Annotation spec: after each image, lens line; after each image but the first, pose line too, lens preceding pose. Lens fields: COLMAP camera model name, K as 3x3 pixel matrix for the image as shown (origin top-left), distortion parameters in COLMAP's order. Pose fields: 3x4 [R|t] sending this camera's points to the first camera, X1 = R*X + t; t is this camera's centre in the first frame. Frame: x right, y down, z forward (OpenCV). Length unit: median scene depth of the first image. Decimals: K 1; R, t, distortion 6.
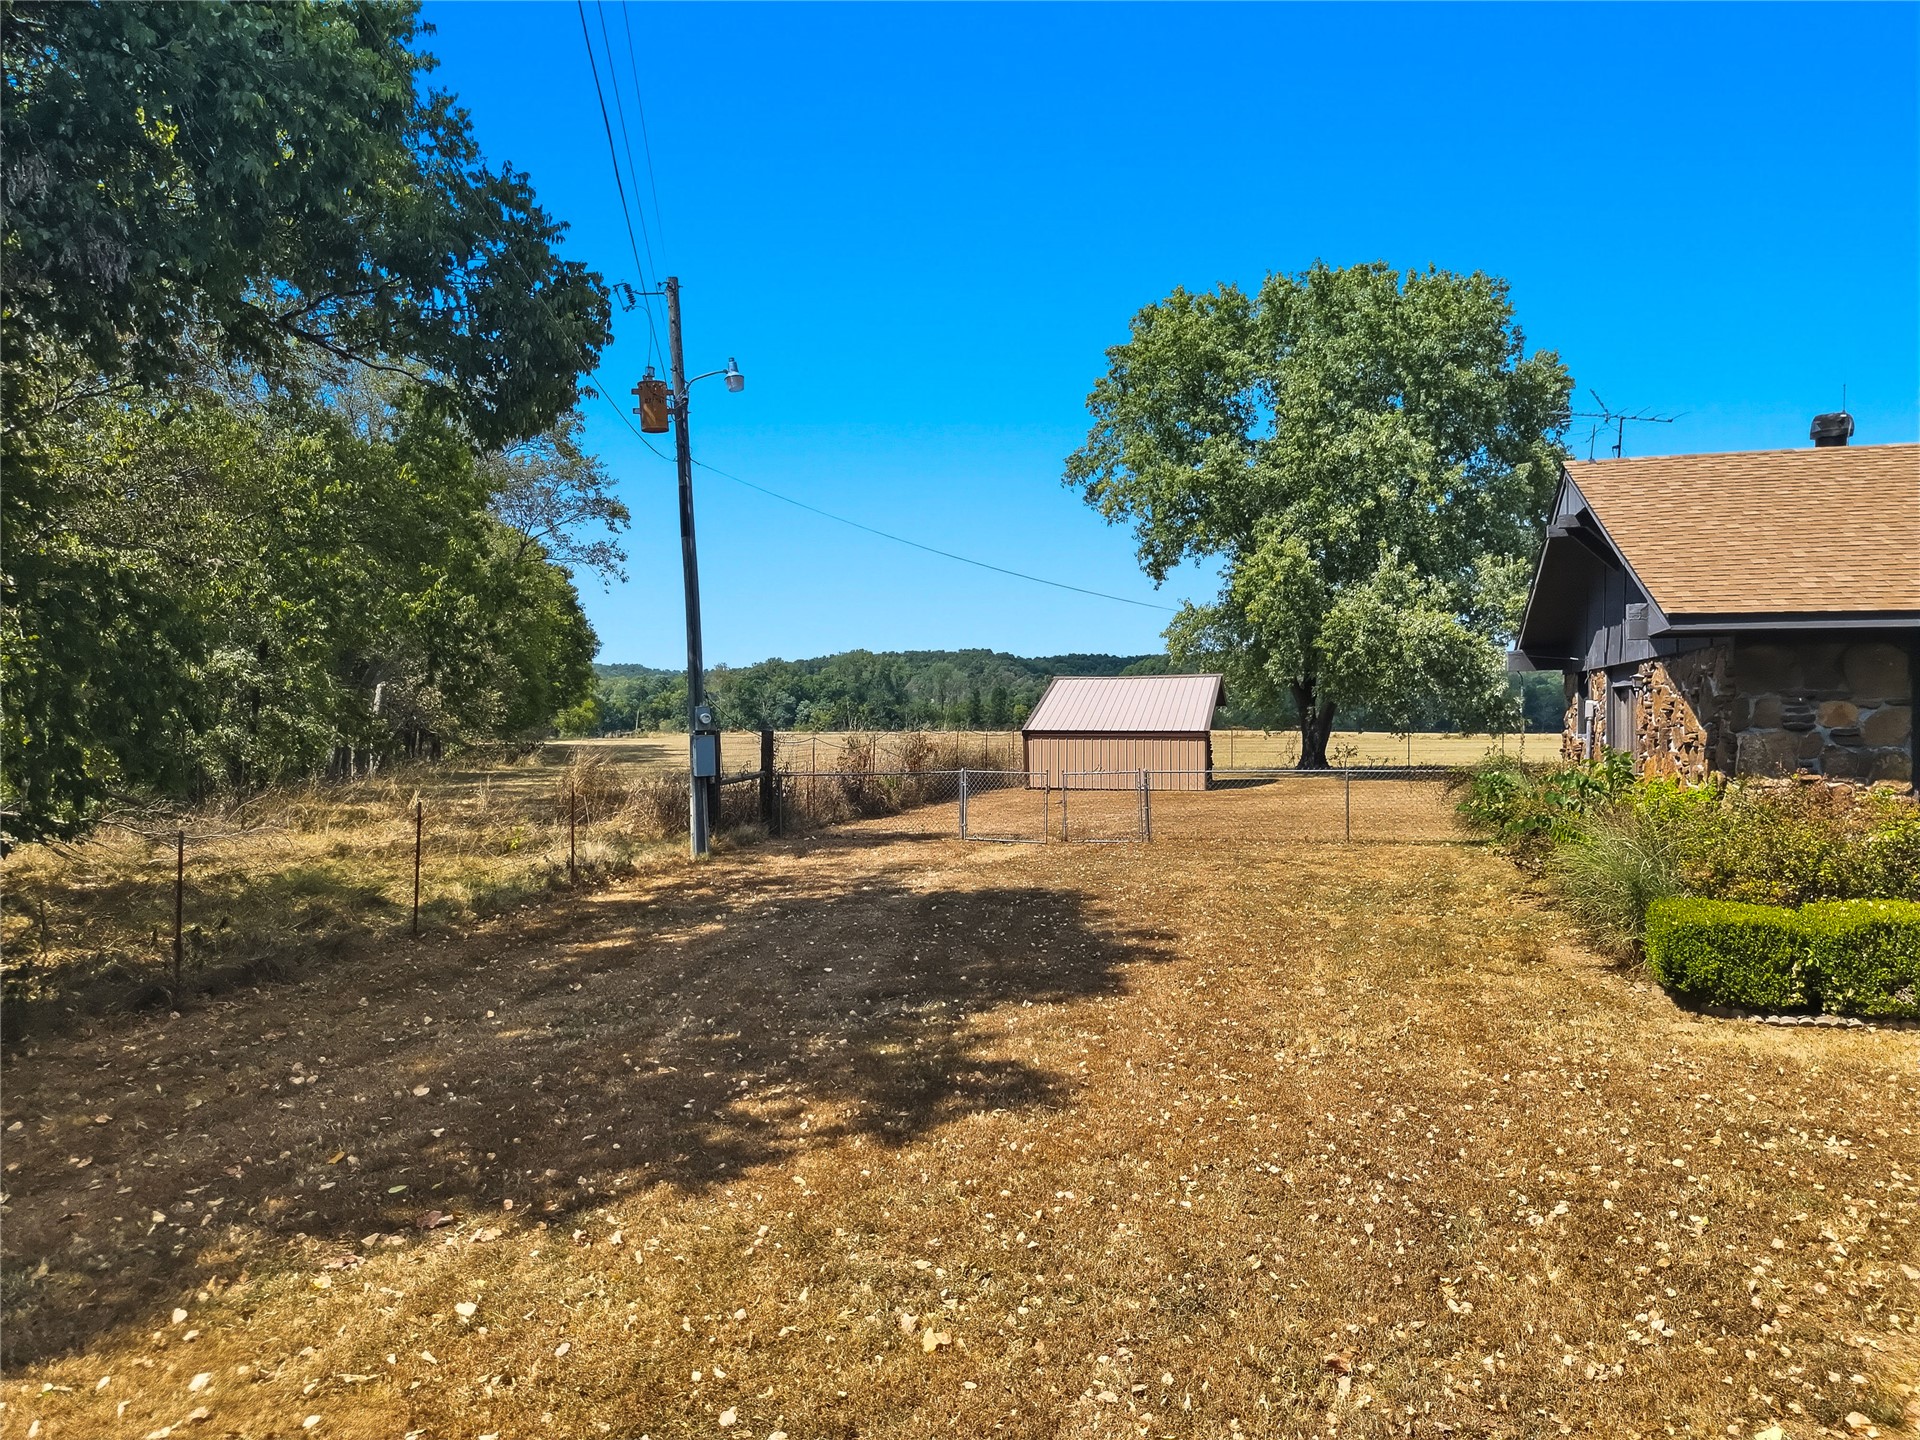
lens RADIAL K [[1328.6, 0, 960.0], [0, 1328.6, 720.0], [0, 0, 1]] dist [0.069302, -0.056211]
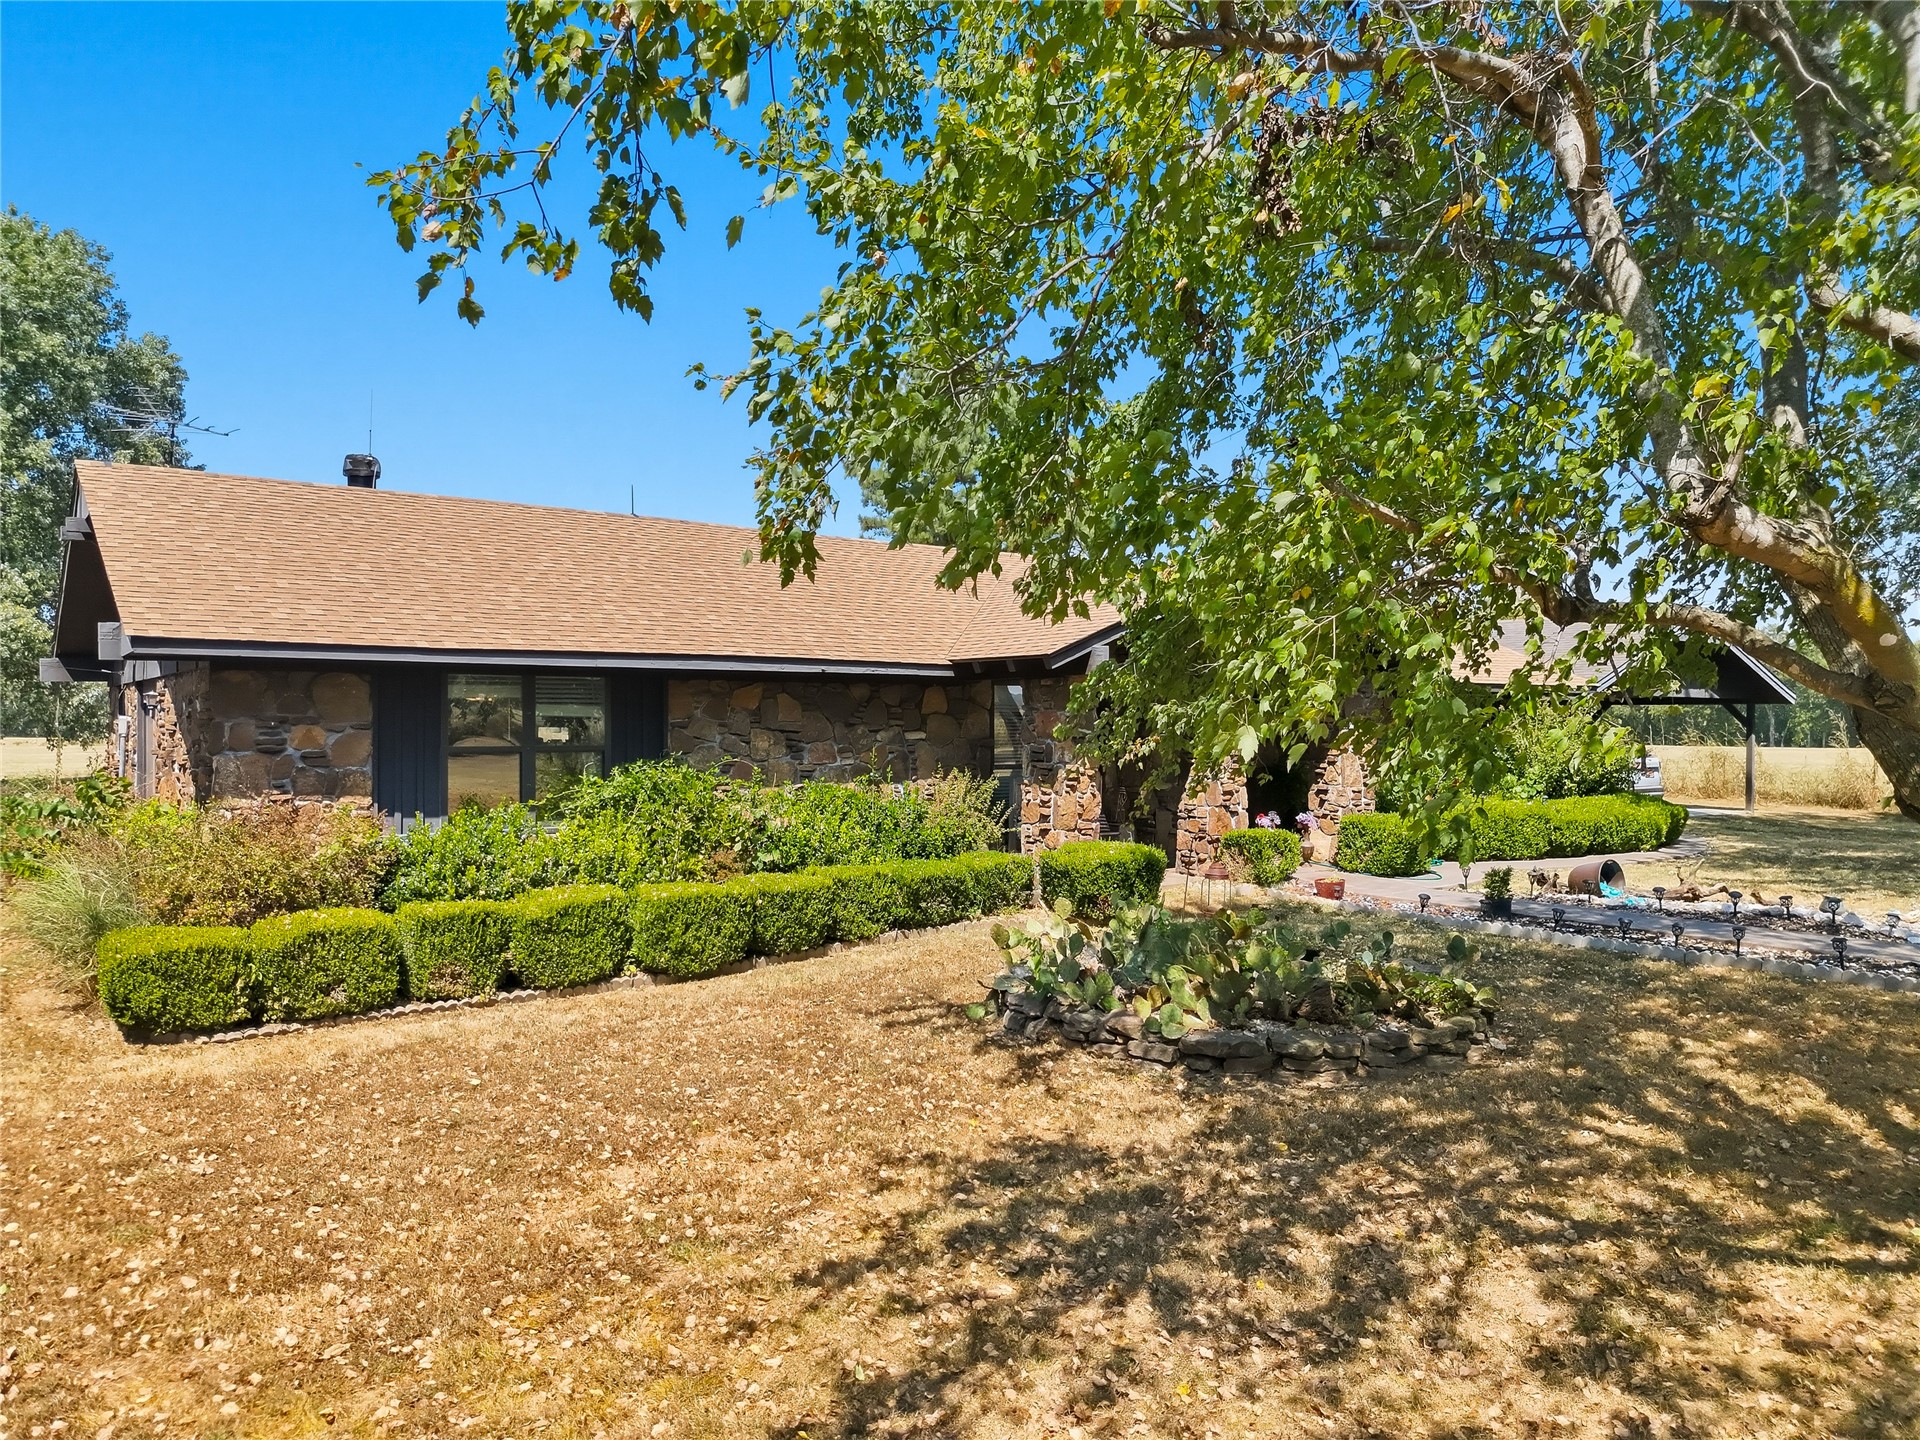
lens RADIAL K [[1328.6, 0, 960.0], [0, 1328.6, 720.0], [0, 0, 1]] dist [0.069302, -0.056211]
pose [[0.634693, 0.002293, 0.772761, 0.162955], [-0.004838, 0.999988, 0.001007, -0.023529], [-0.772749, -0.004378, 0.634697, -0.085132]]
